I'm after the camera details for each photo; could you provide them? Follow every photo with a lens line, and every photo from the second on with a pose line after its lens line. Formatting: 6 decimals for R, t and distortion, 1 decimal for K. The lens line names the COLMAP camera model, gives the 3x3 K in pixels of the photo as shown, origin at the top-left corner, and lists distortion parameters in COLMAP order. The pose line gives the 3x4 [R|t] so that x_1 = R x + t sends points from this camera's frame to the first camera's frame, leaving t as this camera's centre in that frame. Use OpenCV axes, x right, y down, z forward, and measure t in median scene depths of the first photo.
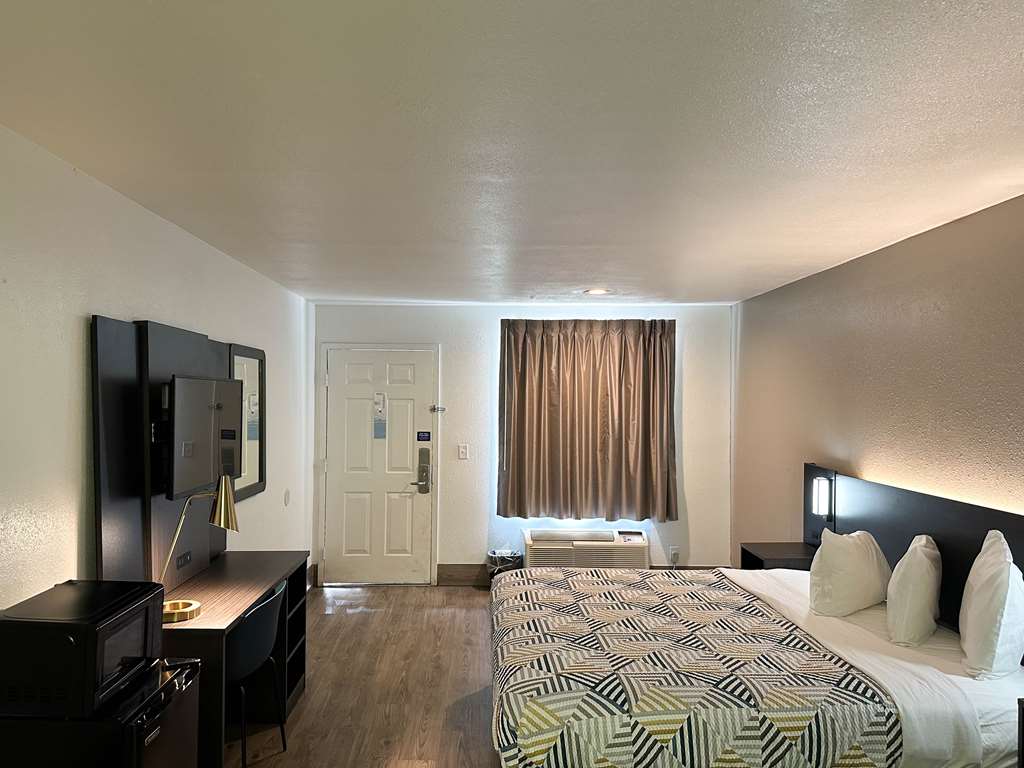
lens RADIAL K [[662.7, 0, 494.0], [0, 662.7, 405.8], [0, 0, 1]] dist [0.032880, -0.018864]
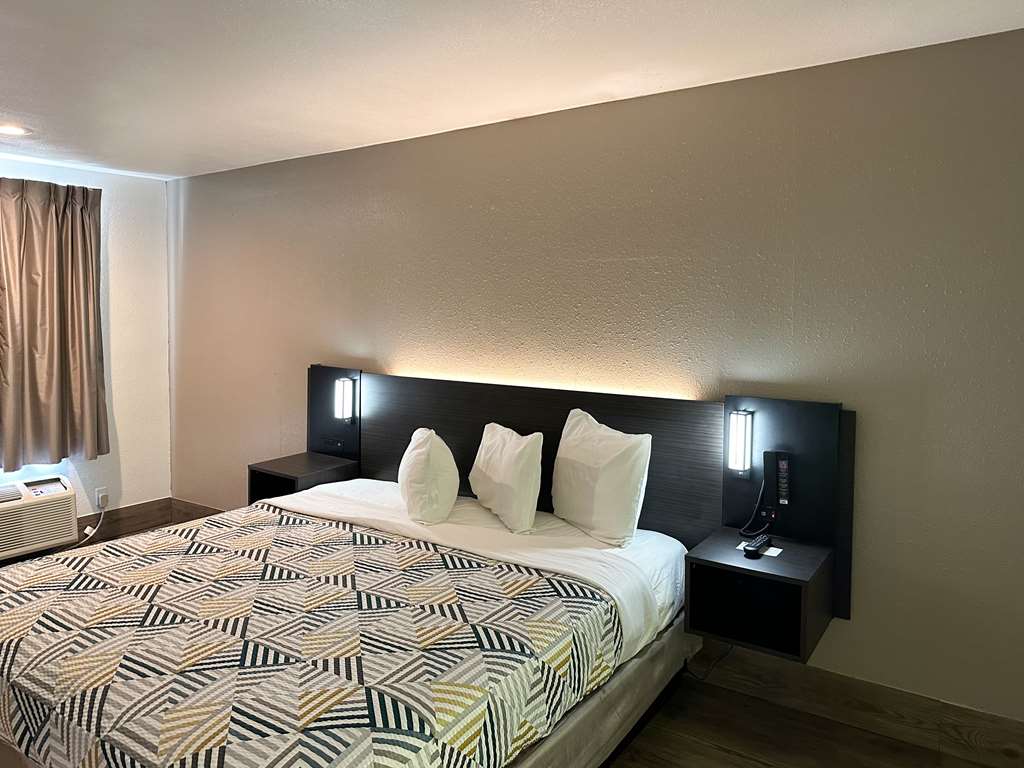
lens RADIAL K [[700.1, 0, 458.4], [0, 700.1, 346.0], [0, 0, 1]] dist [0.102737, -0.127987]
pose [[0.629134, -0.049911, 0.775693, -0.276907], [0.011274, 0.998417, 0.055098, 0.018675], [-0.777215, -0.025919, 0.628701, 0.452155]]
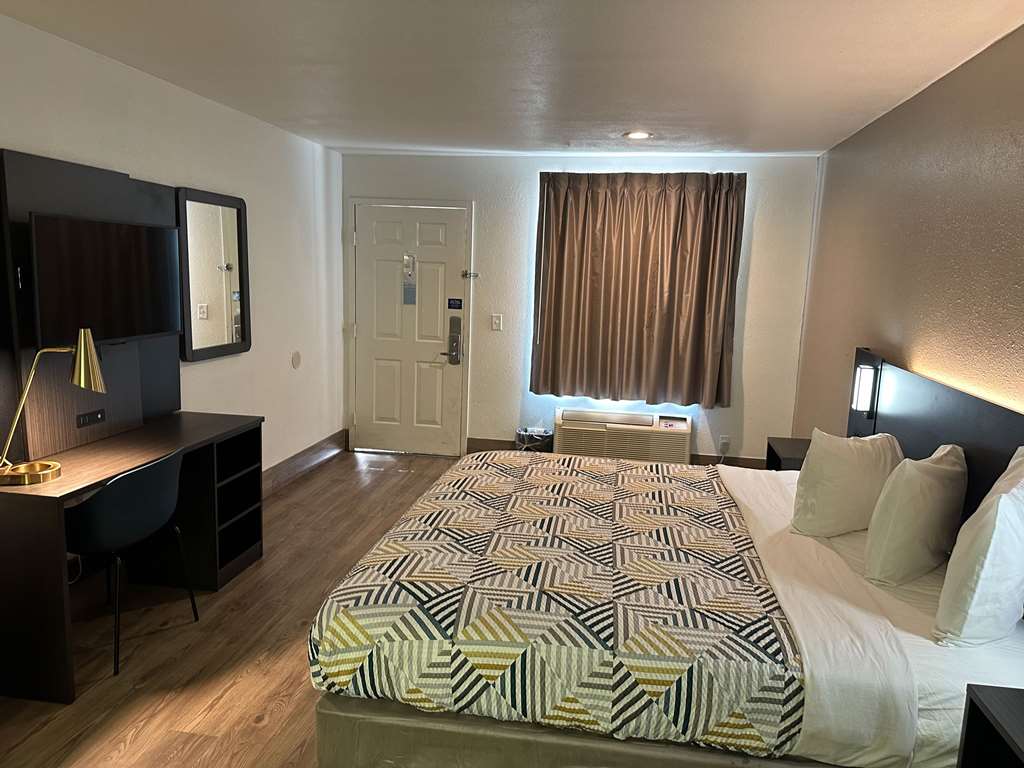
lens RADIAL K [[661.7, 0, 512.0], [0, 661.7, 384.0], [0, 0, 1]] dist [0.070790, -0.071108]
pose [[0.987641, 0.052996, -0.147503, 0.318301], [-0.029622, 0.987255, 0.156363, 0.026140], [0.153910, -0.150061, 0.976623, 0.233263]]
